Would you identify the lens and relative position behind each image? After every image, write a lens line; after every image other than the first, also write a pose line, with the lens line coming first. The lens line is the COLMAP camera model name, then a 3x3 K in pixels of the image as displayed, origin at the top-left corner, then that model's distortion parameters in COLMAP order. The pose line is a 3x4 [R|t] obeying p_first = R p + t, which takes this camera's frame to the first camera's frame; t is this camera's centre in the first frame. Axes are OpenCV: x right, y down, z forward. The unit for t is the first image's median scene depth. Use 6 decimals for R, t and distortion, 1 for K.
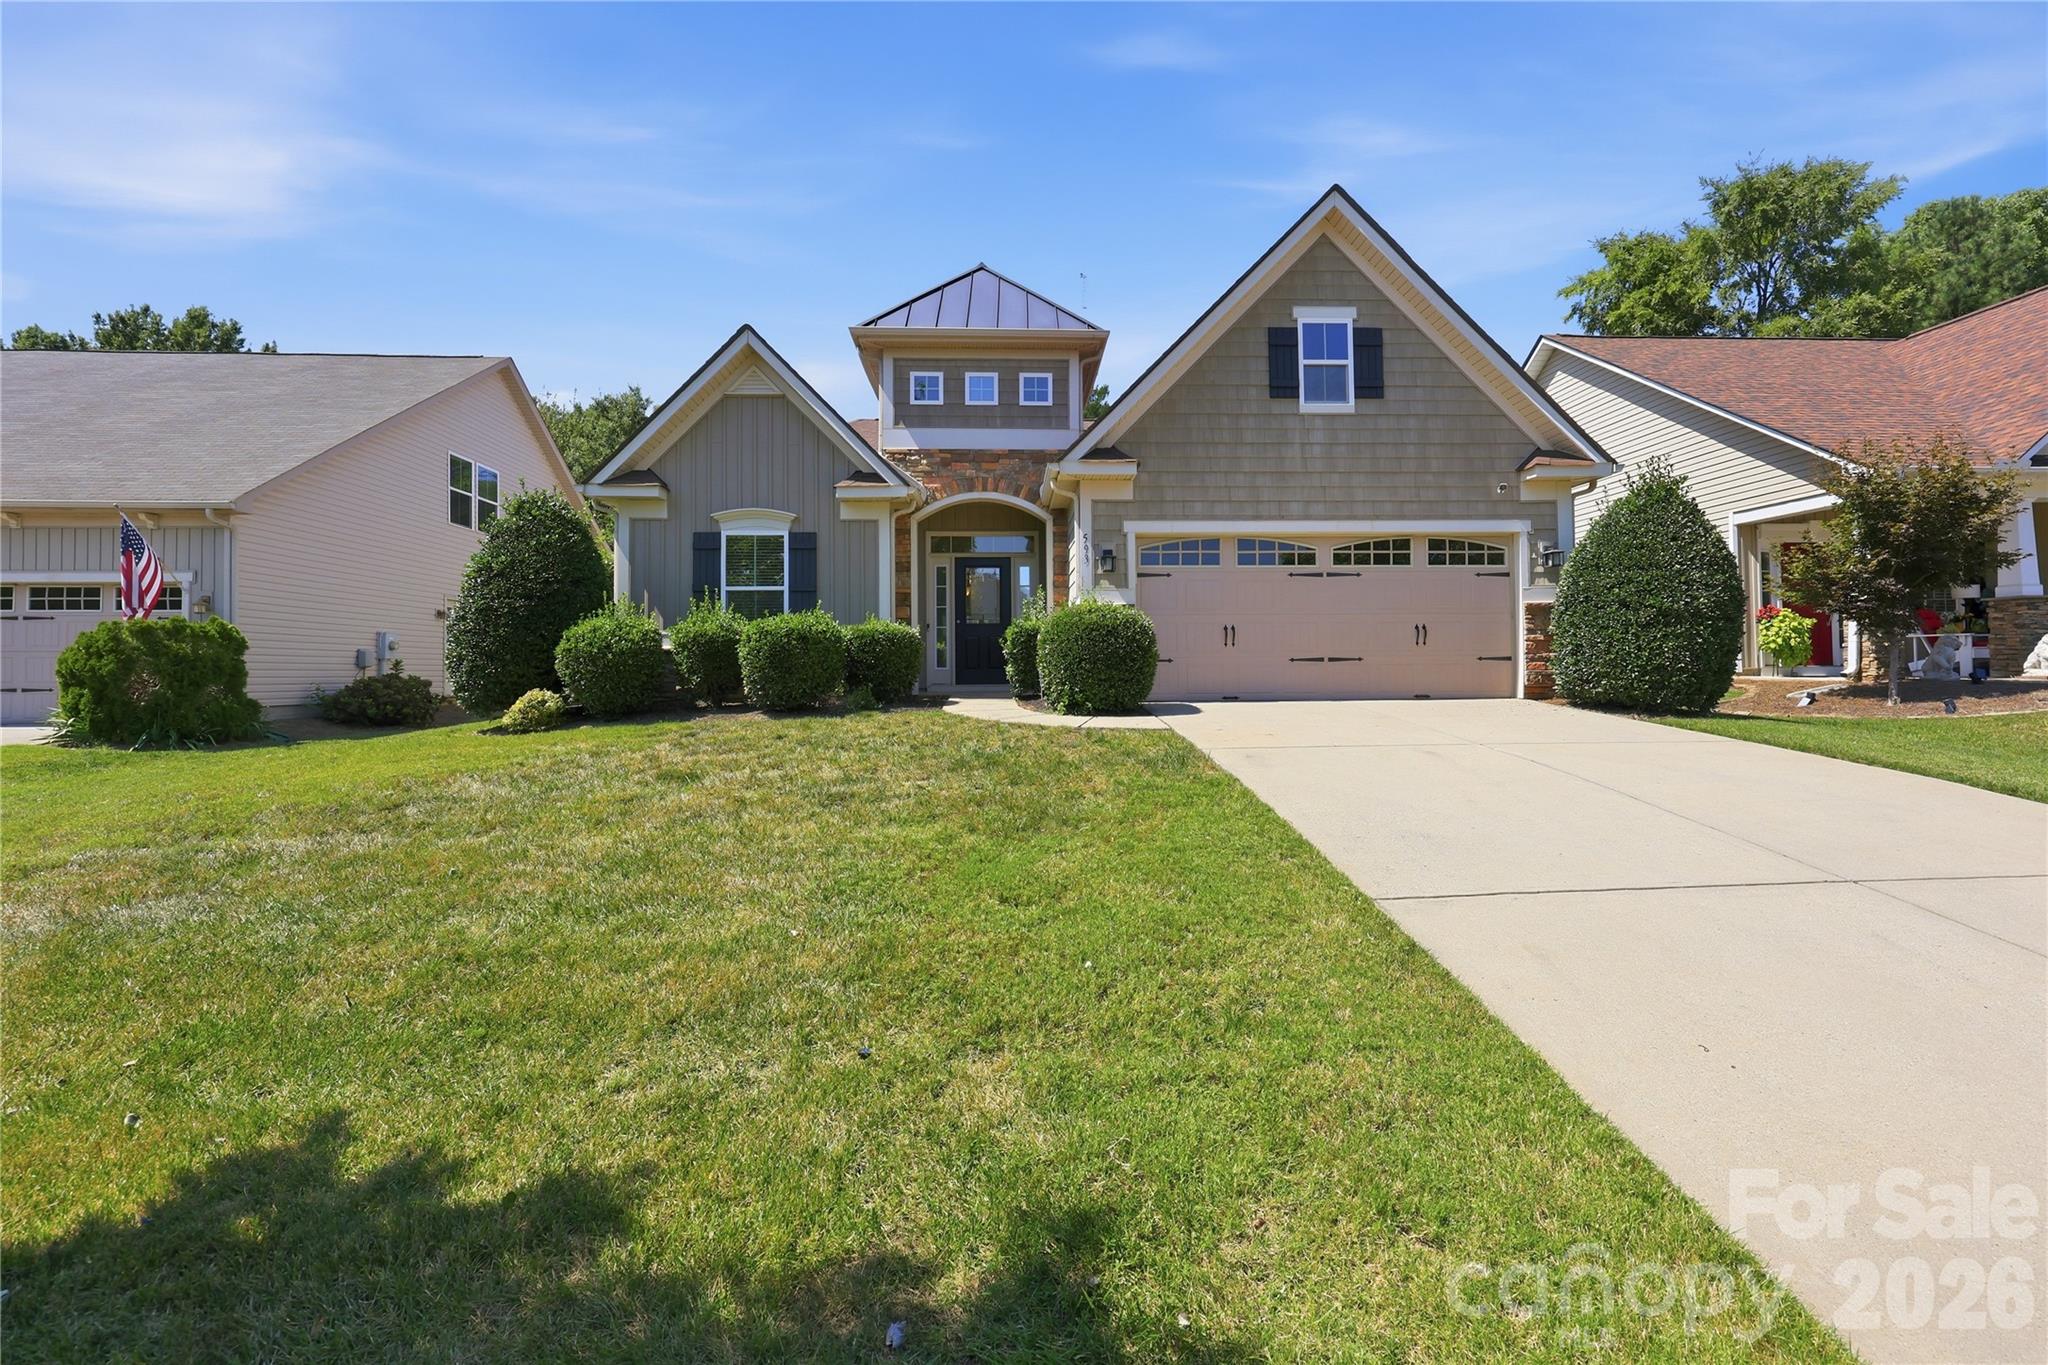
lens RADIAL K [[834.8, 0, 1023.1], [0, 834.8, 673.6], [0, 0, 1]] dist [0.000570, 0.000389]
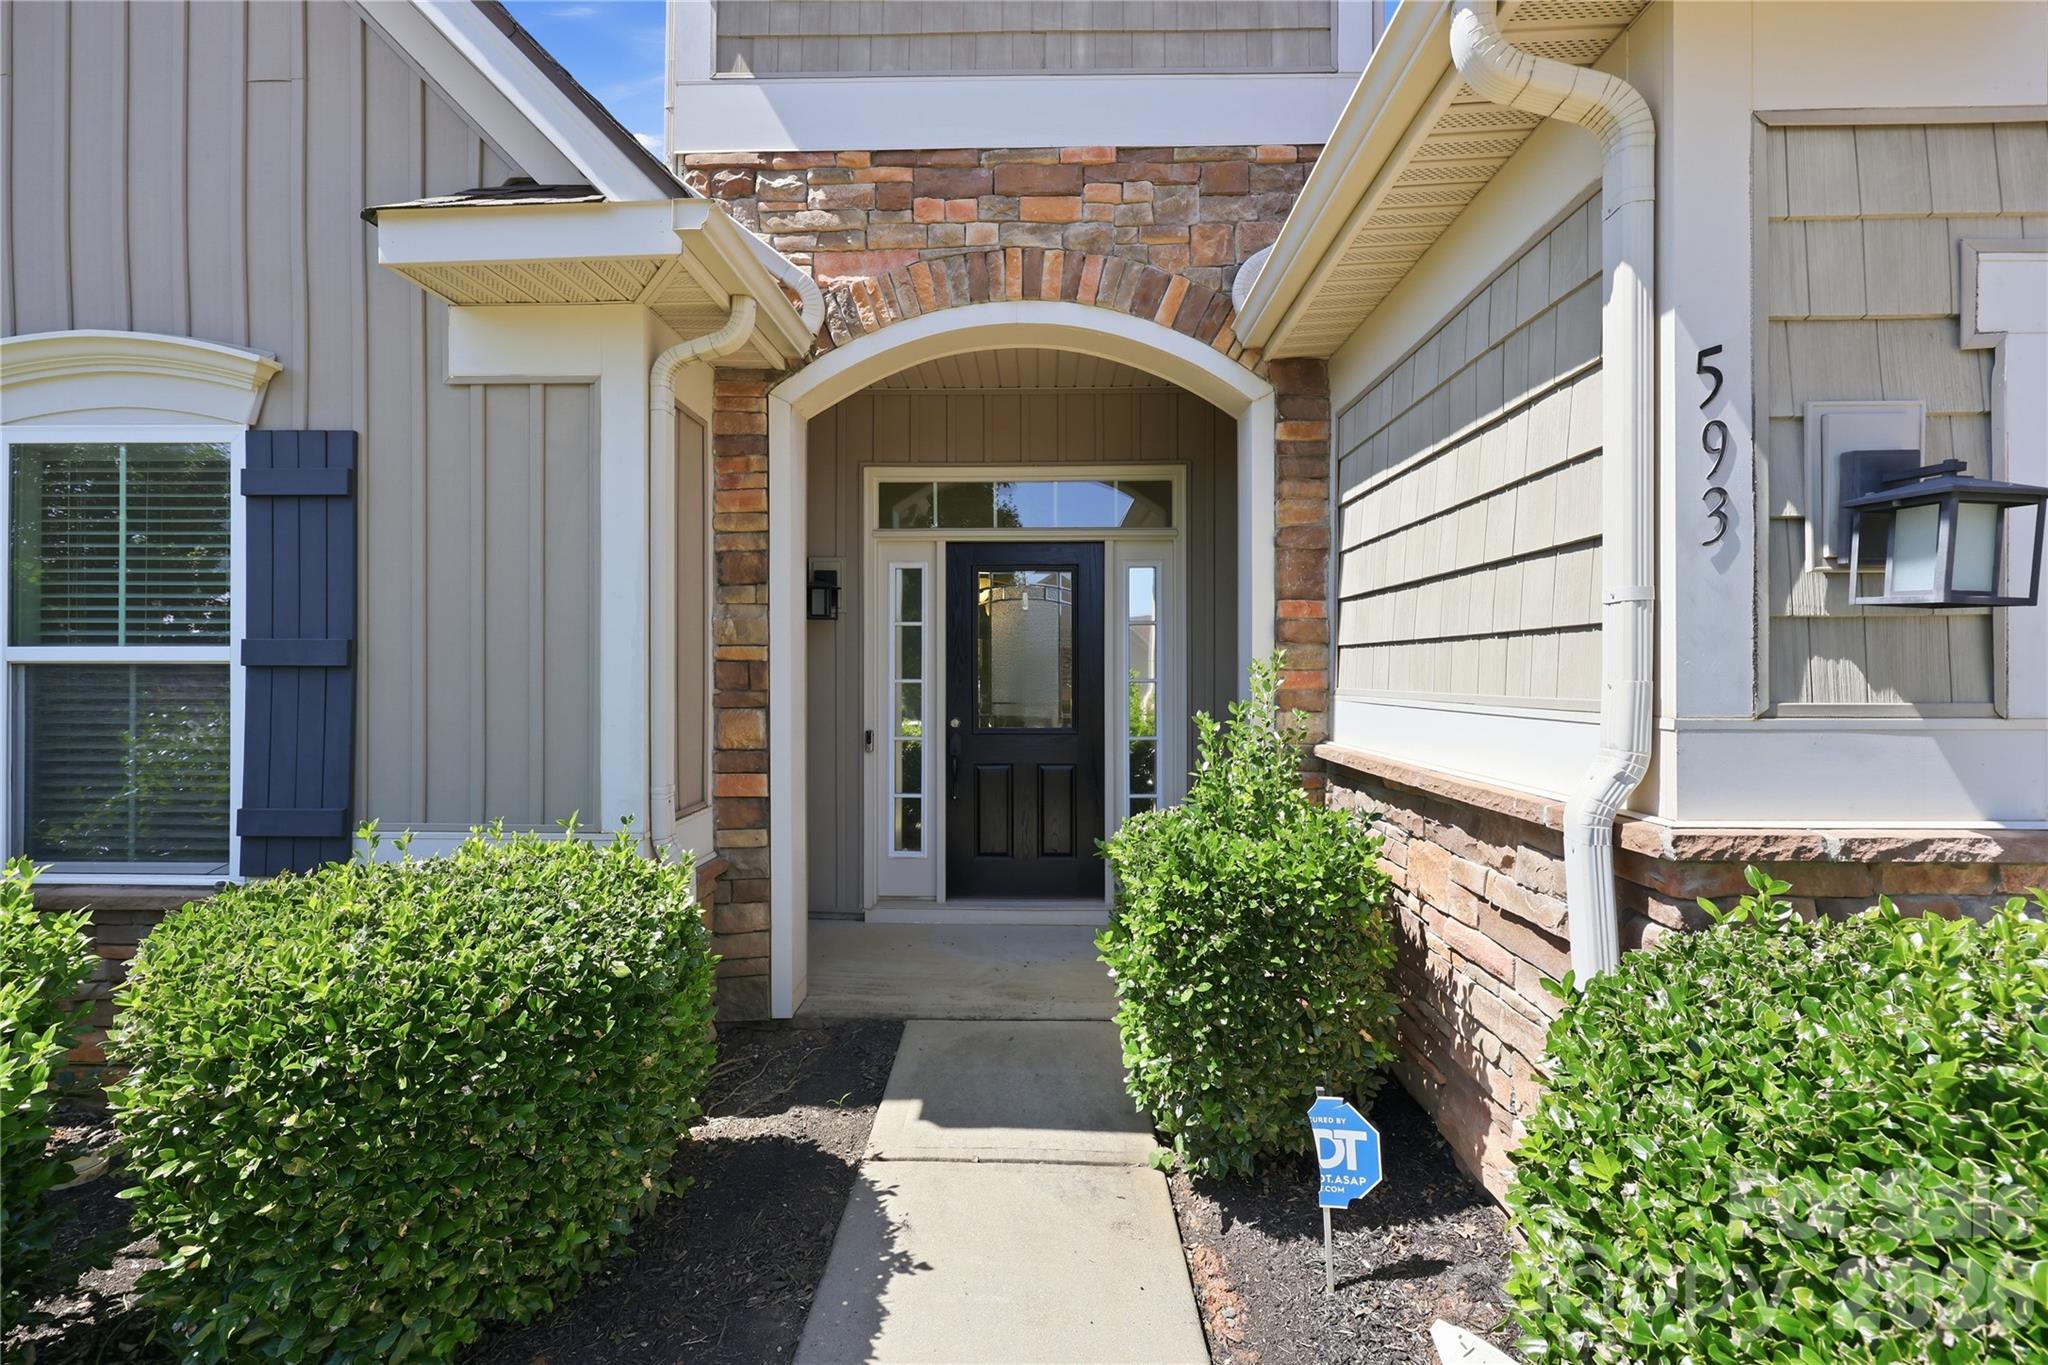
lens RADIAL K [[834.8, 0, 1024.8], [0, 834.8, 676.1], [0, 0, 1]] dist [0.000570, 0.000389]
pose [[0.998223, 0.007212, -0.059158, -0.030657], [-0.007108, 0.999973, 0.001967, -0.092605], [0.059171, -0.001543, 0.998247, 0.721559]]
